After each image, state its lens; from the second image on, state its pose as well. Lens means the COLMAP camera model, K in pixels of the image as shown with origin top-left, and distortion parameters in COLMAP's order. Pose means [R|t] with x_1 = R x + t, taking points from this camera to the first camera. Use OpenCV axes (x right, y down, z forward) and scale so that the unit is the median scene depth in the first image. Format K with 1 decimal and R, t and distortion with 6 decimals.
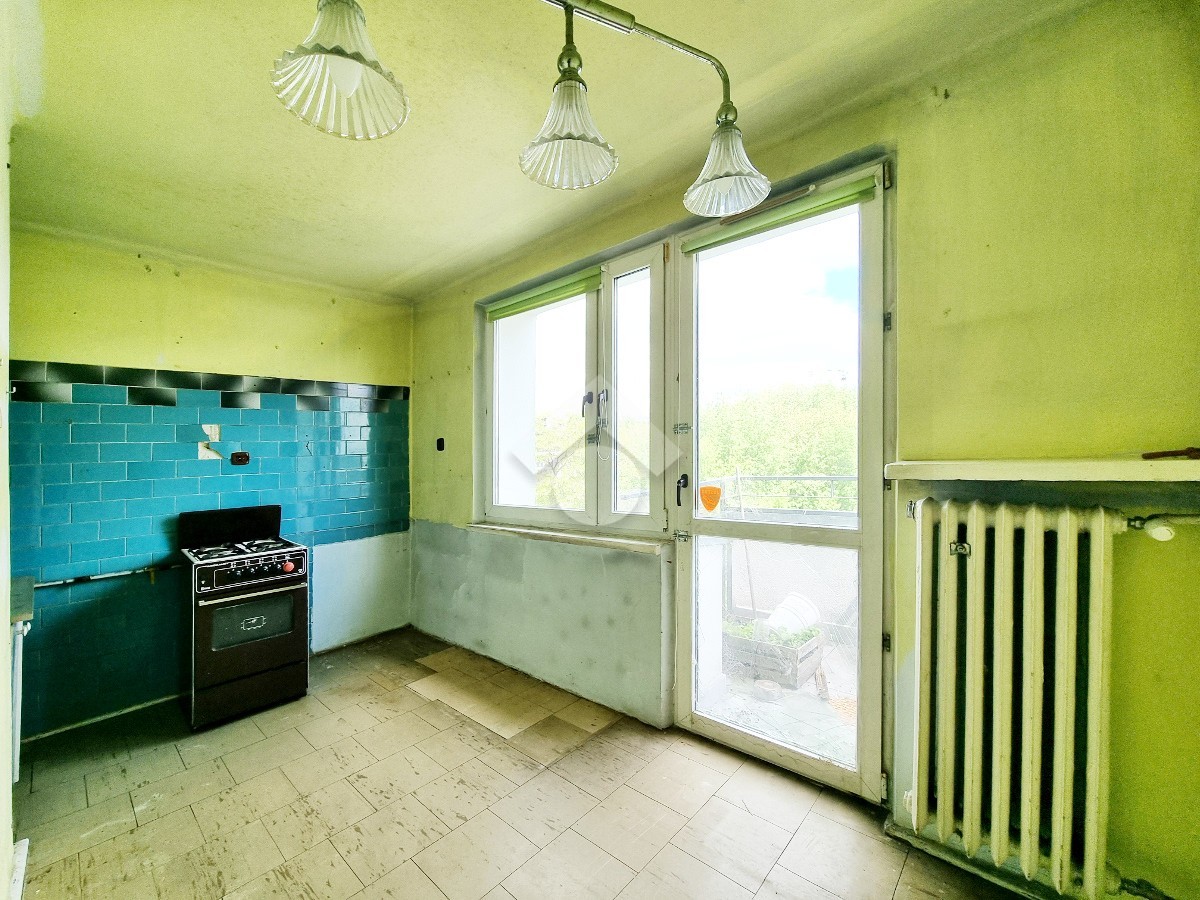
lens RADIAL K [[496.6, 0, 595.5], [0, 496.6, 448.1], [0, 0, 1]] dist [-0.009187, 0.001091]
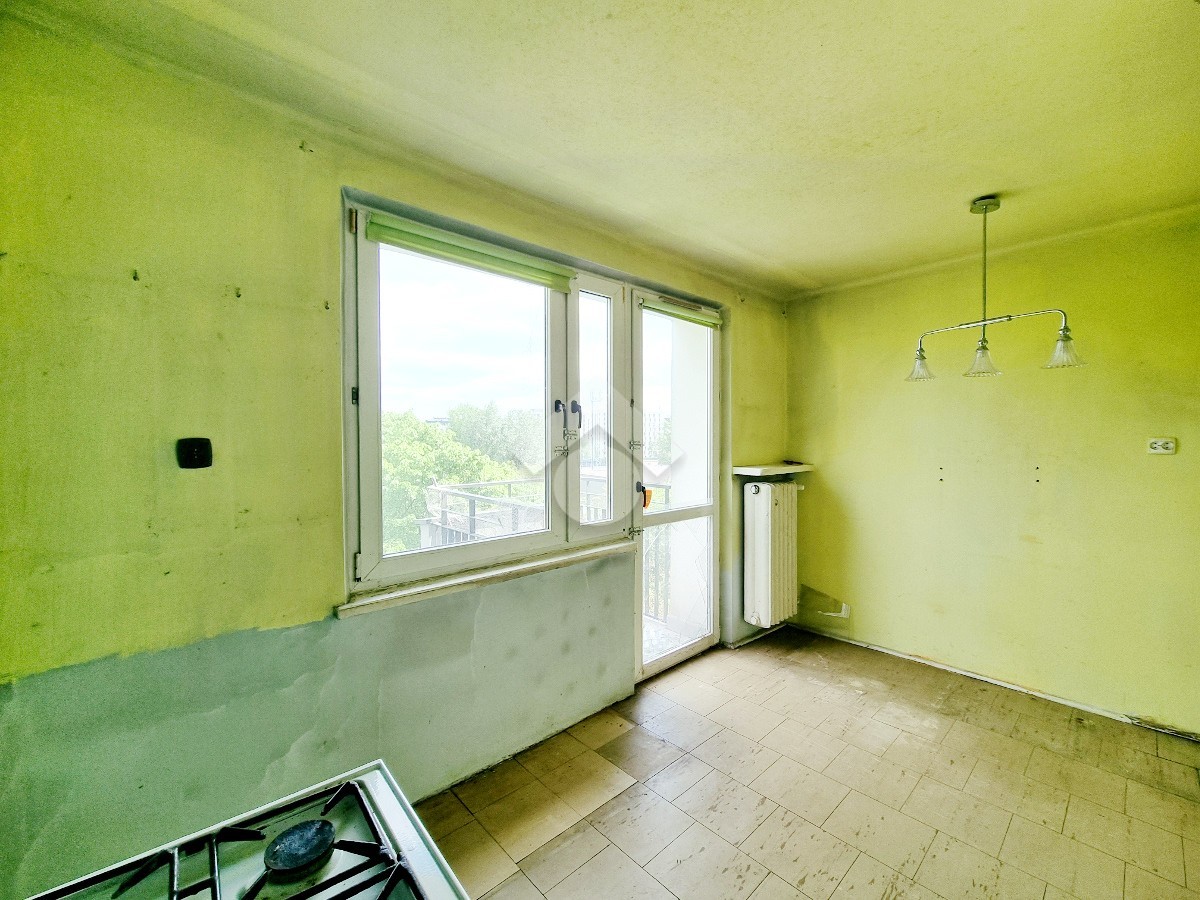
lens RADIAL K [[496.6, 0, 591.3], [0, 496.6, 465.2], [0, 0, 1]] dist [-0.009187, 0.001091]
pose [[0.105623, -0.014416, 0.994302, -0.926994], [-0.004026, 0.999881, 0.014925, -0.006176], [-0.994398, -0.005579, 0.105553, 0.845725]]
